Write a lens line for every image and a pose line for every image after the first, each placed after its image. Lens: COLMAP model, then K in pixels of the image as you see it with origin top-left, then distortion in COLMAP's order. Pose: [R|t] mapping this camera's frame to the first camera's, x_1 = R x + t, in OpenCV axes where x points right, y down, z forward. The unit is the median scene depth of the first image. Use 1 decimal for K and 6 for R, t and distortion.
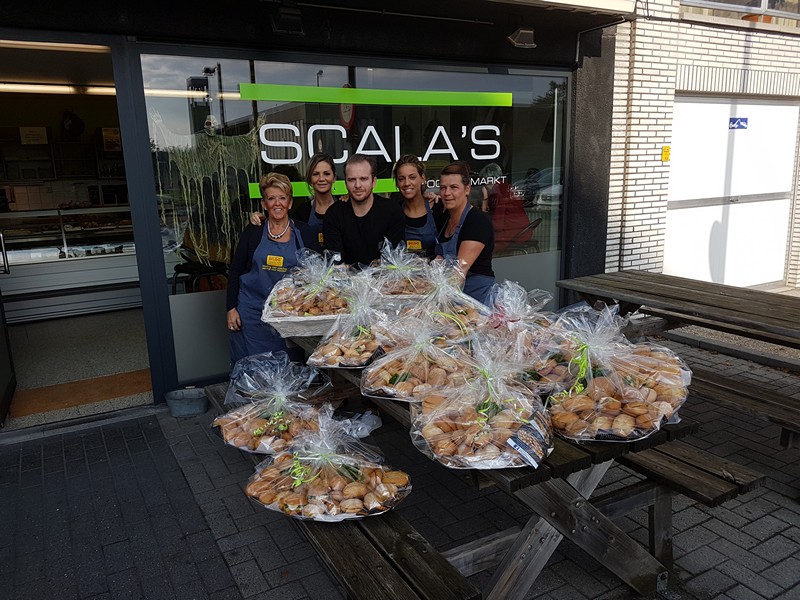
lens RADIAL K [[614.1, 0, 409.4], [0, 614.1, 322.6], [0, 0, 1]] dist [0.084223, -0.131051]
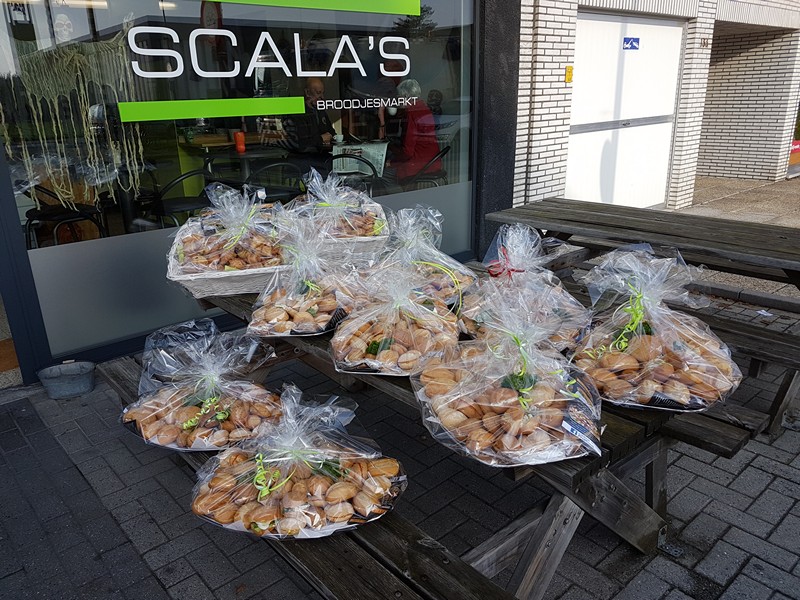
lens RADIAL K [[614.1, 0, 415.5], [0, 614.1, 328.7], [0, 0, 1]] dist [0.084223, -0.131051]
pose [[0.977464, -0.074887, 0.197373, -0.091674], [0.051871, 0.991501, 0.119311, -0.017883], [-0.204631, -0.106385, 0.973041, 0.156049]]
